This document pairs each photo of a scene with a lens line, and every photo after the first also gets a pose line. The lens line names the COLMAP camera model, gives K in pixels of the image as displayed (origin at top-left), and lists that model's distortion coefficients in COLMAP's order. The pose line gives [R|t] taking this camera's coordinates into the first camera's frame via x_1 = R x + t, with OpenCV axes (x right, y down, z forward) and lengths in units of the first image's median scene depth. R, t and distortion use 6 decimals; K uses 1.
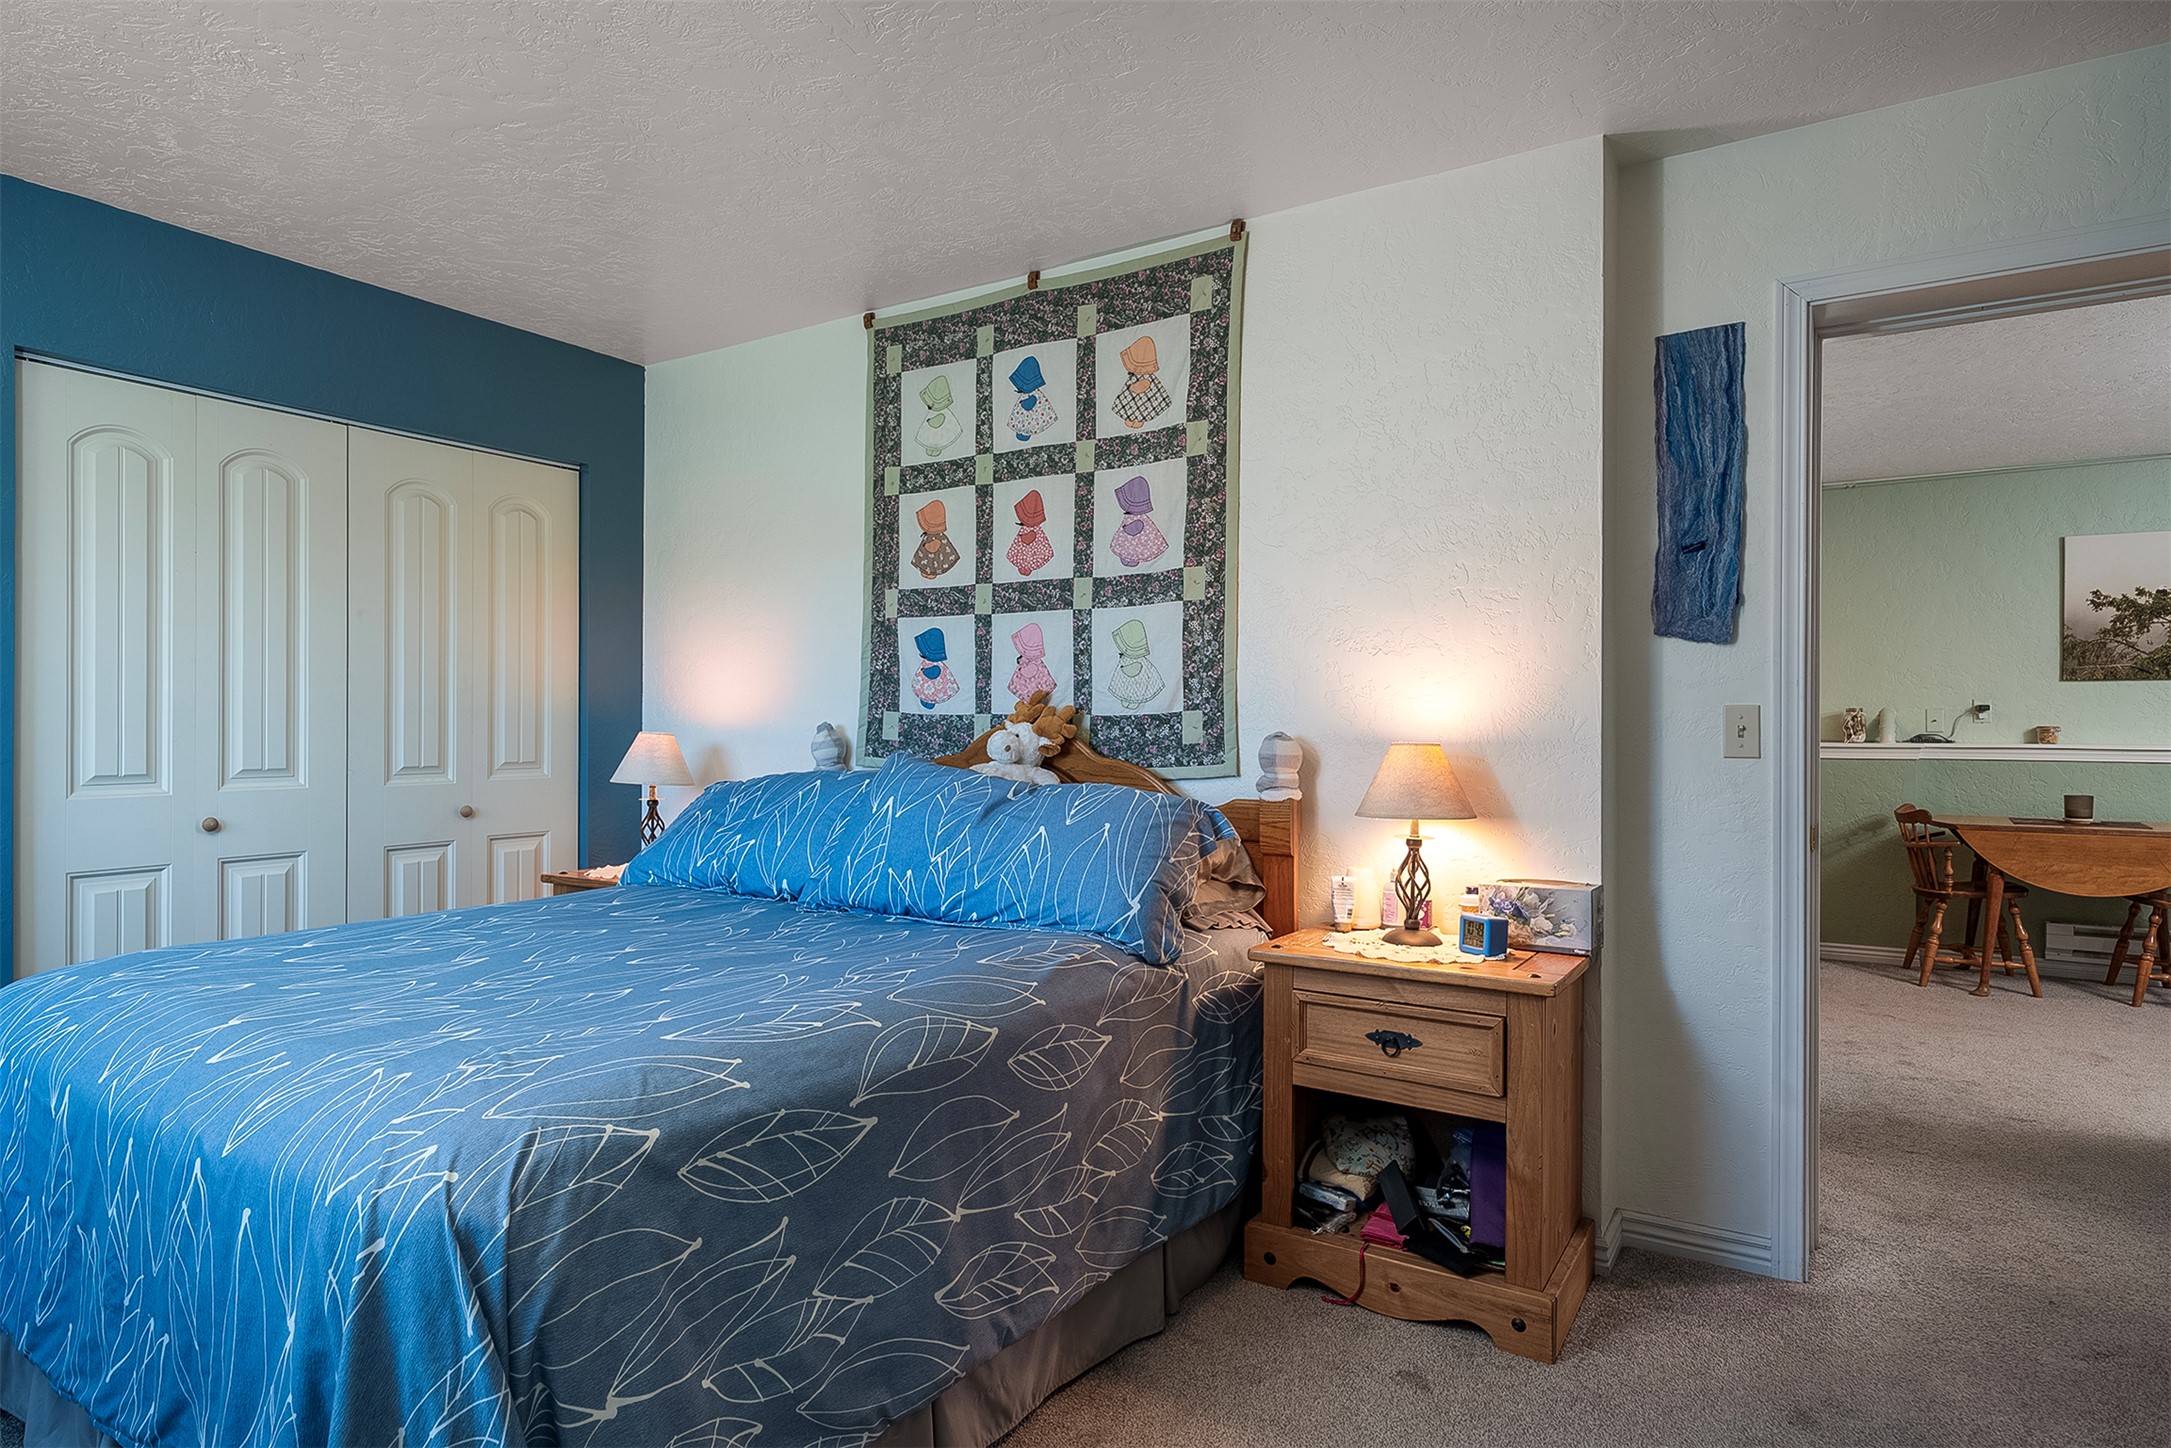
lens RADIAL K [[1172.2, 0, 1084.8], [0, 1172.2, 724.1], [0, 0, 1]] dist [0.001128, 0.000118]
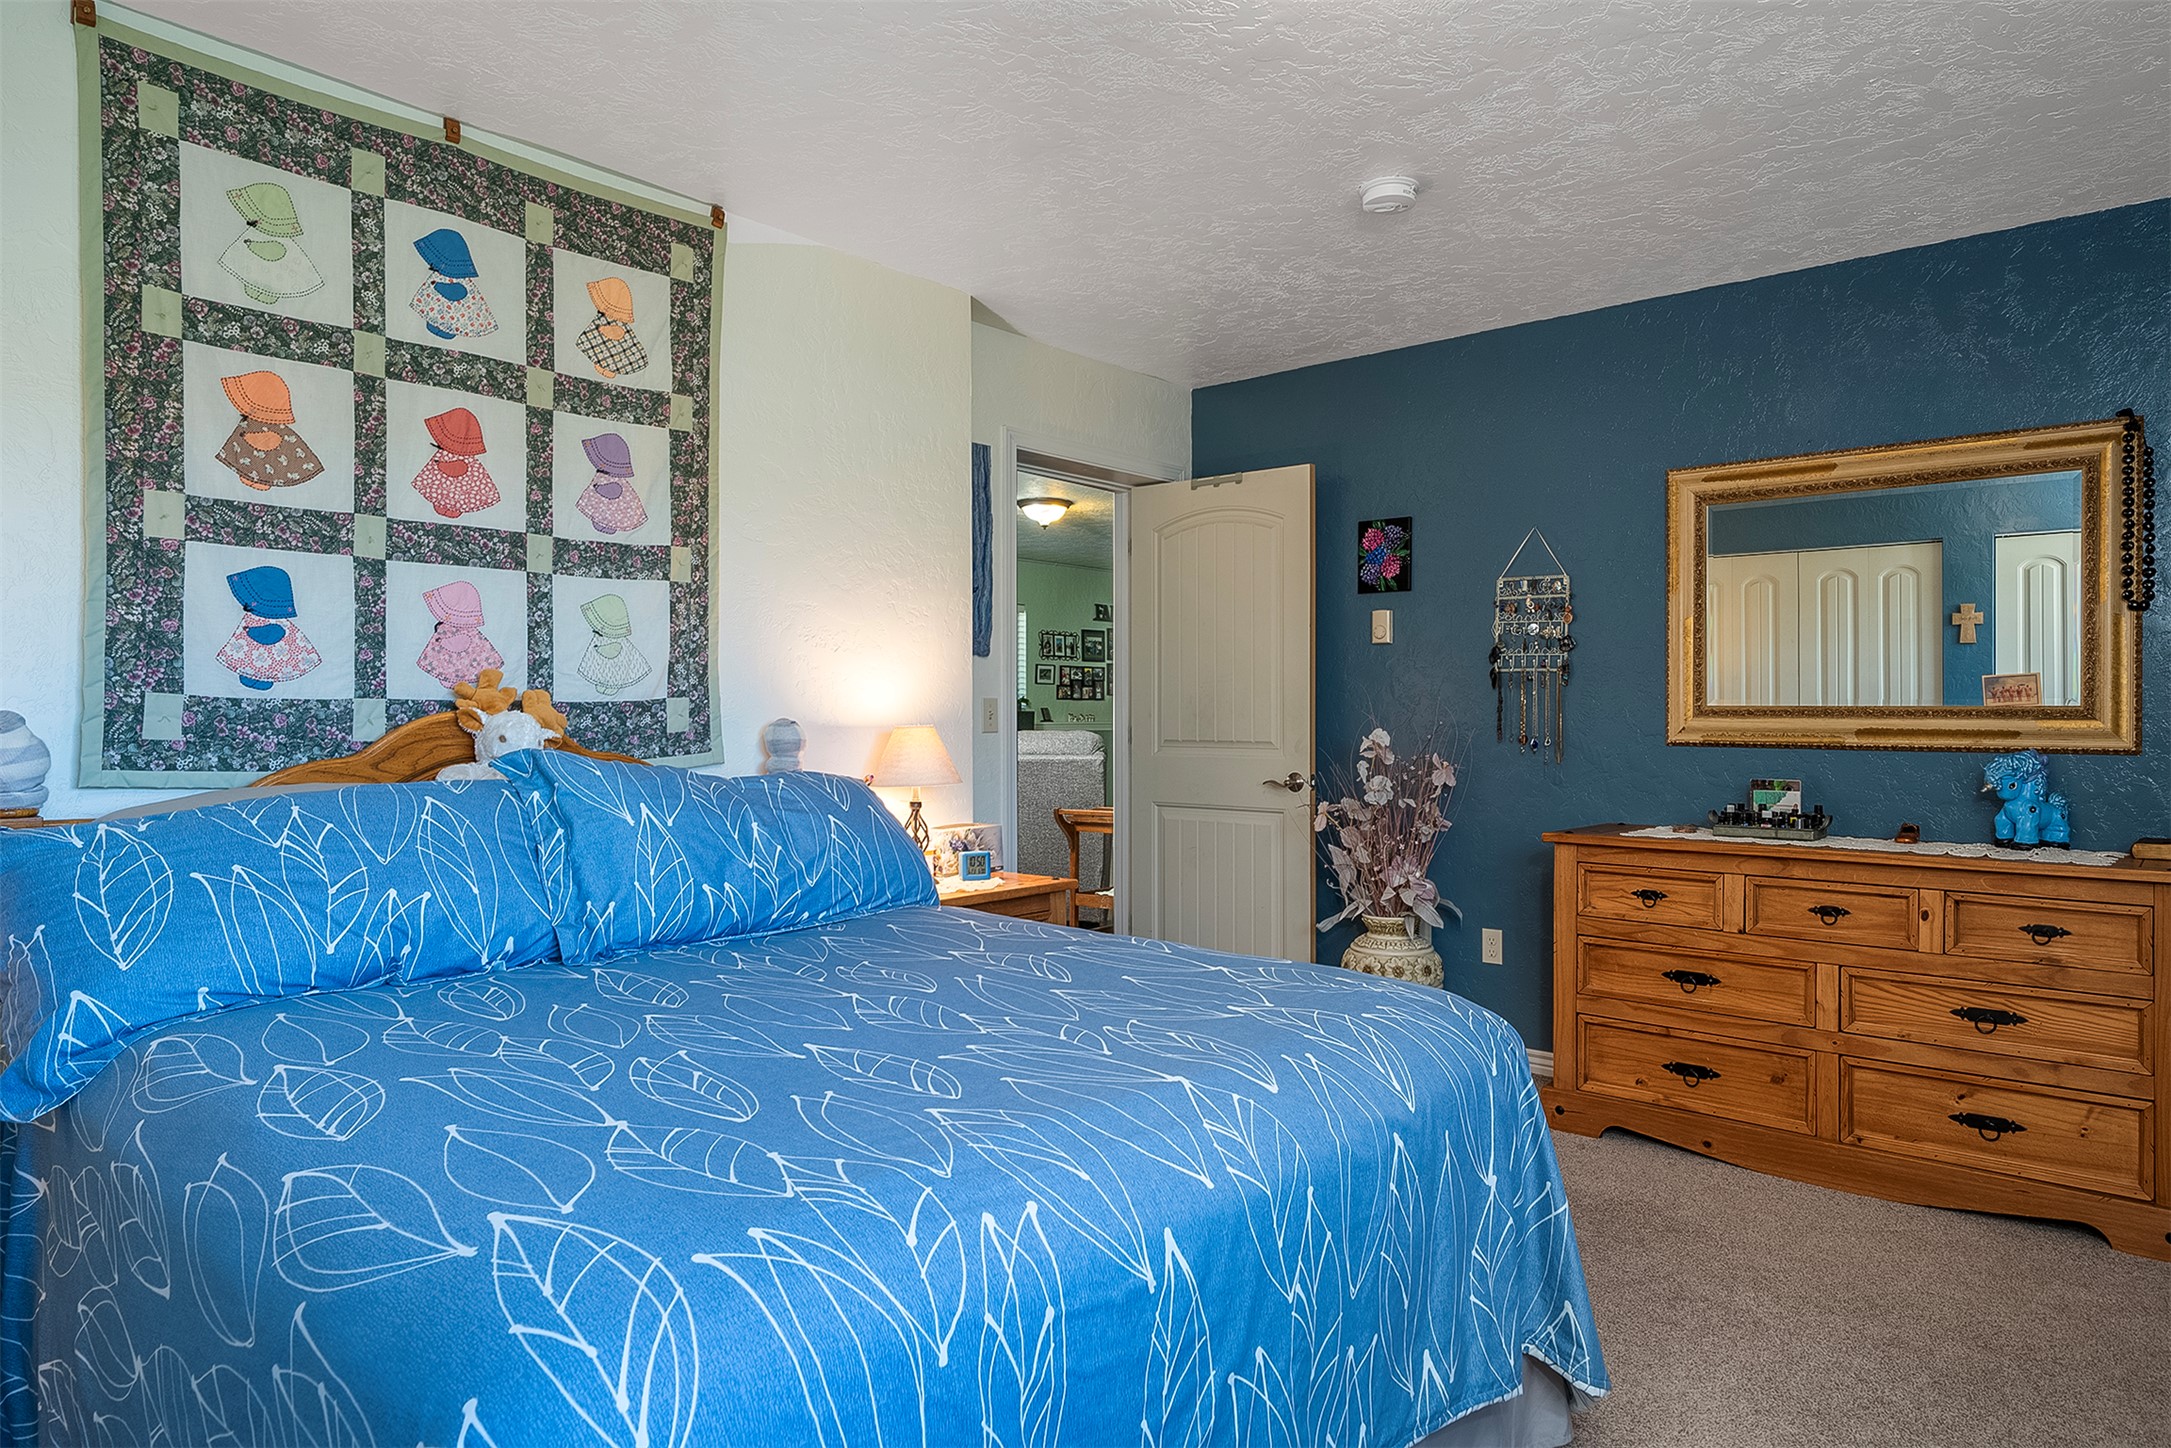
lens RADIAL K [[1298.3, 0, 1085.9], [0, 1298.3, 717.7], [0, 0, 1]] dist [-0.000378, -0.000910]
pose [[0.158549, -0.008083, 0.987318, -0.835479], [0.000913, 0.999967, 0.008040, -0.003185], [-0.987351, -0.000373, 0.158551, 0.470022]]
